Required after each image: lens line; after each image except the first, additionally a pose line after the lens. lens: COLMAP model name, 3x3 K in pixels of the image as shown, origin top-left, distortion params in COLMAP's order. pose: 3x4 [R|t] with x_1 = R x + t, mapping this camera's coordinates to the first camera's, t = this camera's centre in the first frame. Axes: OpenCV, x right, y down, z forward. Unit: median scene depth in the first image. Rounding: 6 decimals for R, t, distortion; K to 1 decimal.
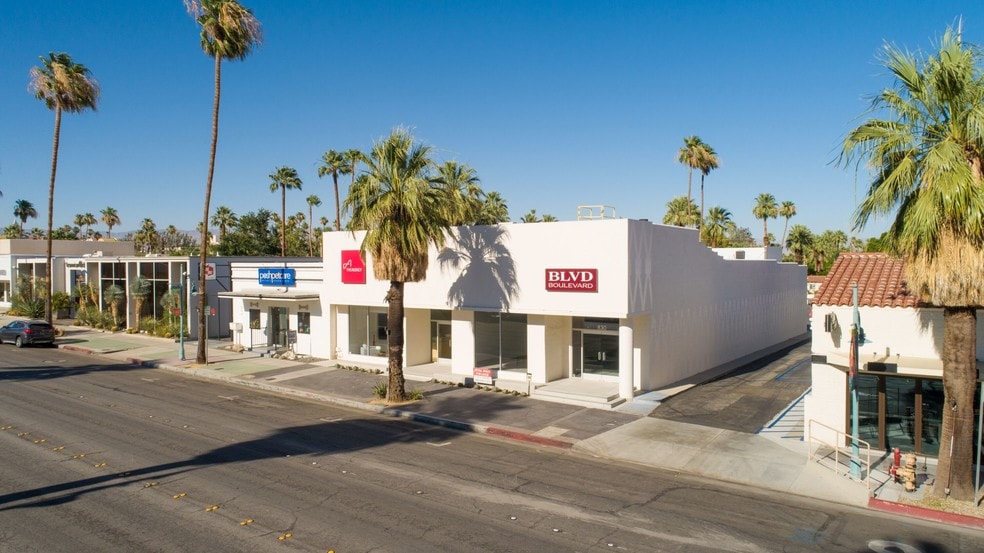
lens RADIAL K [[663.9, 0, 492.0], [0, 663.9, 276.5], [0, 0, 1]] dist [-0.011208, 0.007267]
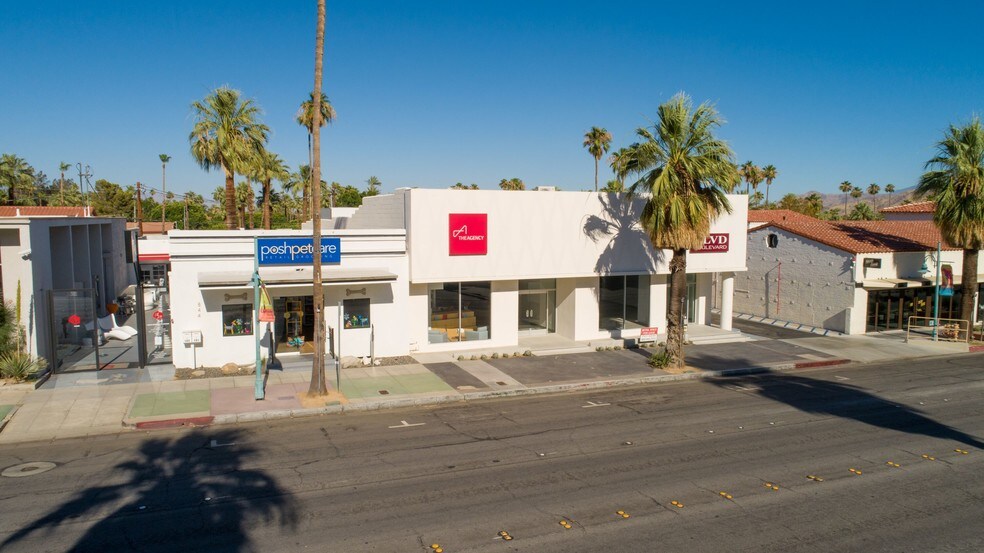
lens RADIAL K [[663.9, 0, 492.0], [0, 663.9, 276.5], [0, 0, 1]] dist [-0.011208, 0.007267]
pose [[0.532630, -0.070719, 0.843389, -1.047765], [0.014609, 0.997123, 0.074383, -0.027394], [-0.846222, -0.027298, 0.532130, 0.646574]]
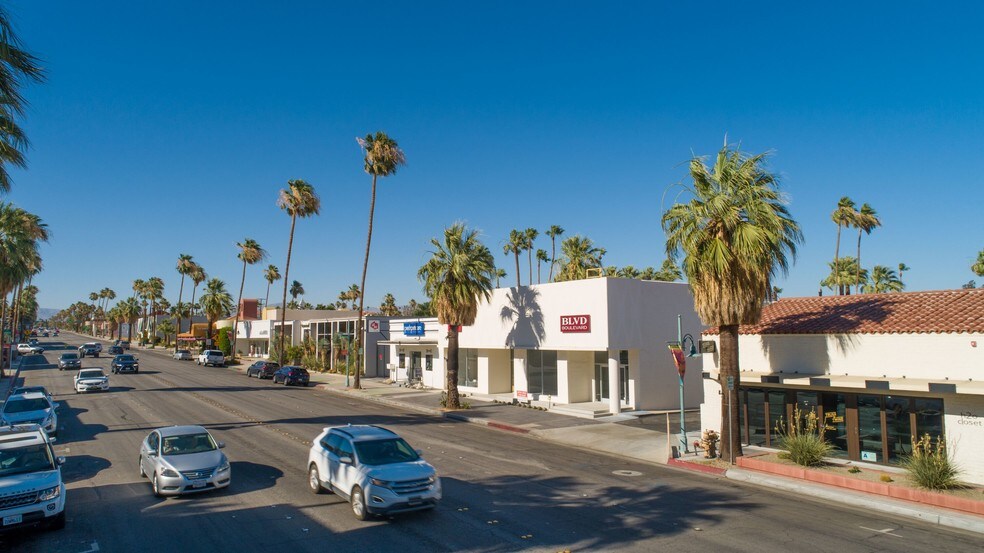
lens RADIAL K [[663.9, 0, 492.0], [0, 663.9, 276.5], [0, 0, 1]] dist [-0.011208, 0.007267]
pose [[0.938140, -0.032971, -0.344684, 0.401931], [-0.004341, 0.994258, -0.106921, 0.051317], [0.346230, 0.101803, 0.932610, -0.306836]]
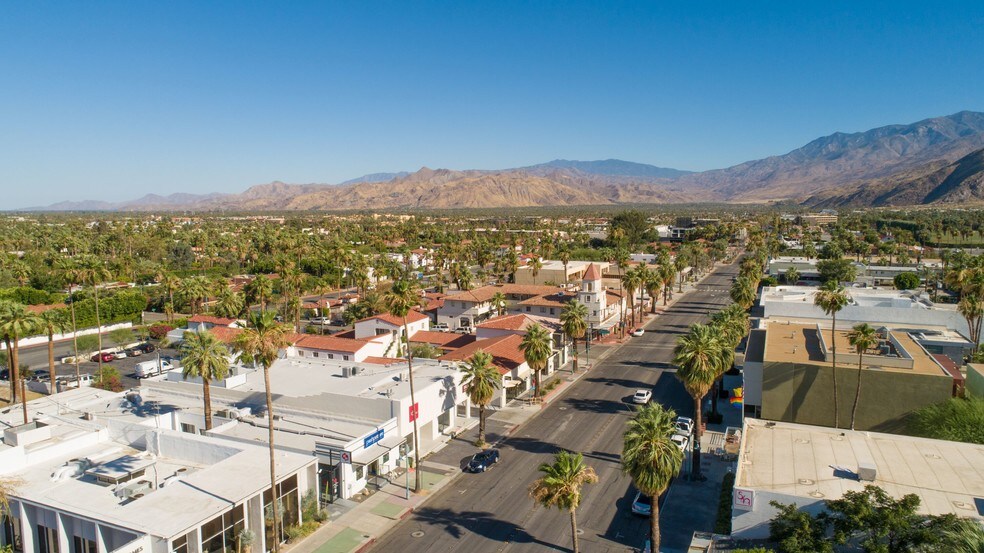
lens RADIAL K [[663.9, 0, 492.0], [0, 663.9, 276.5], [0, 0, 1]] dist [-0.011208, 0.007267]
pose [[-0.198742, -0.101117, 0.974821, -2.601837], [0.024484, 0.993841, 0.108081, -0.760232], [-0.979746, 0.045348, -0.195043, 1.359553]]
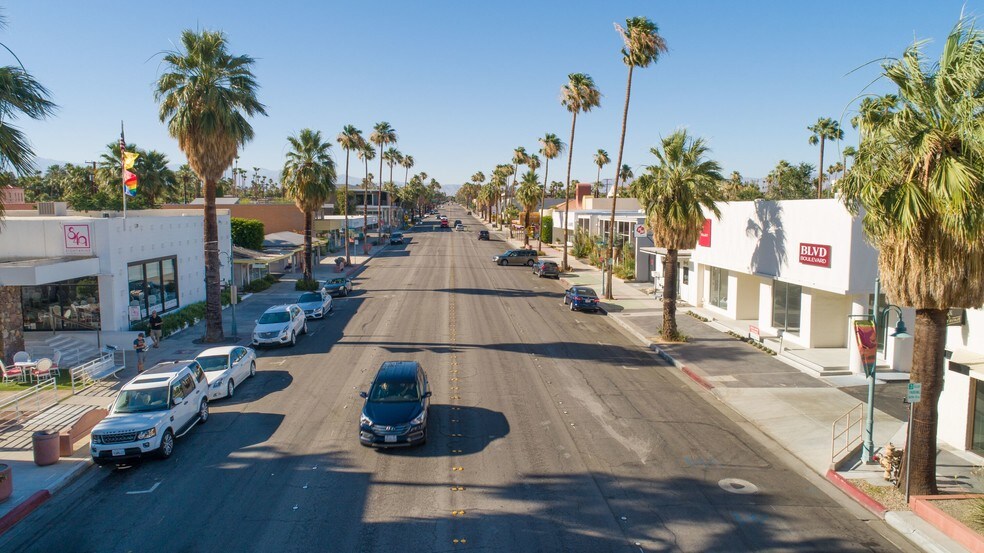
lens RADIAL K [[663.9, 0, 492.0], [0, 663.9, 276.5], [0, 0, 1]] dist [-0.011208, 0.007267]
pose [[0.625286, 0.079474, -0.776339, 0.586395], [-0.013934, 0.995779, 0.090715, -0.046045], [0.780271, -0.045905, 0.623754, -0.069234]]
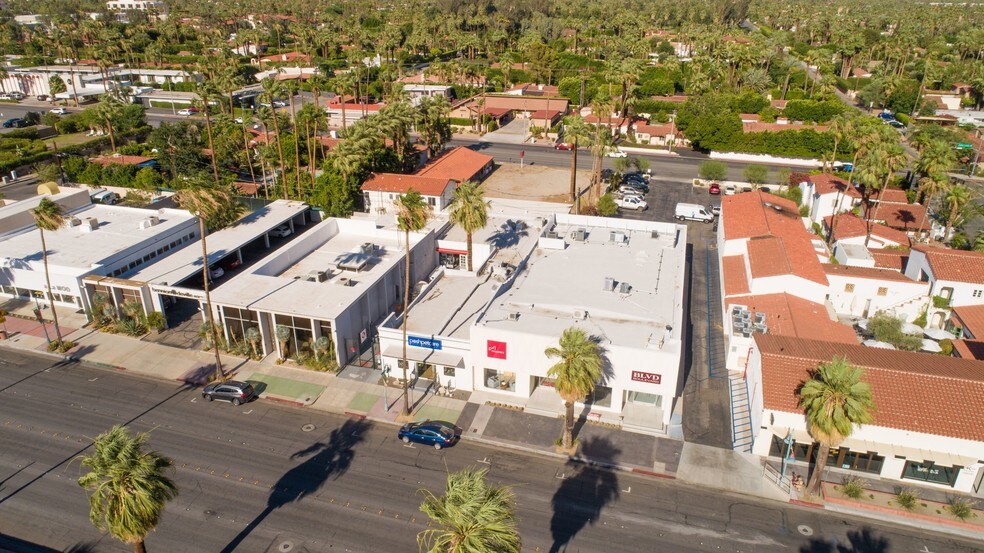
lens RADIAL K [[663.9, 0, 492.0], [0, 663.9, 276.5], [0, 0, 1]] dist [-0.011208, 0.007267]
pose [[0.946650, -0.128385, 0.295587, -0.821383], [0.004796, 0.922729, 0.385420, -0.986024], [-0.322228, -0.363440, 0.874117, -0.462602]]
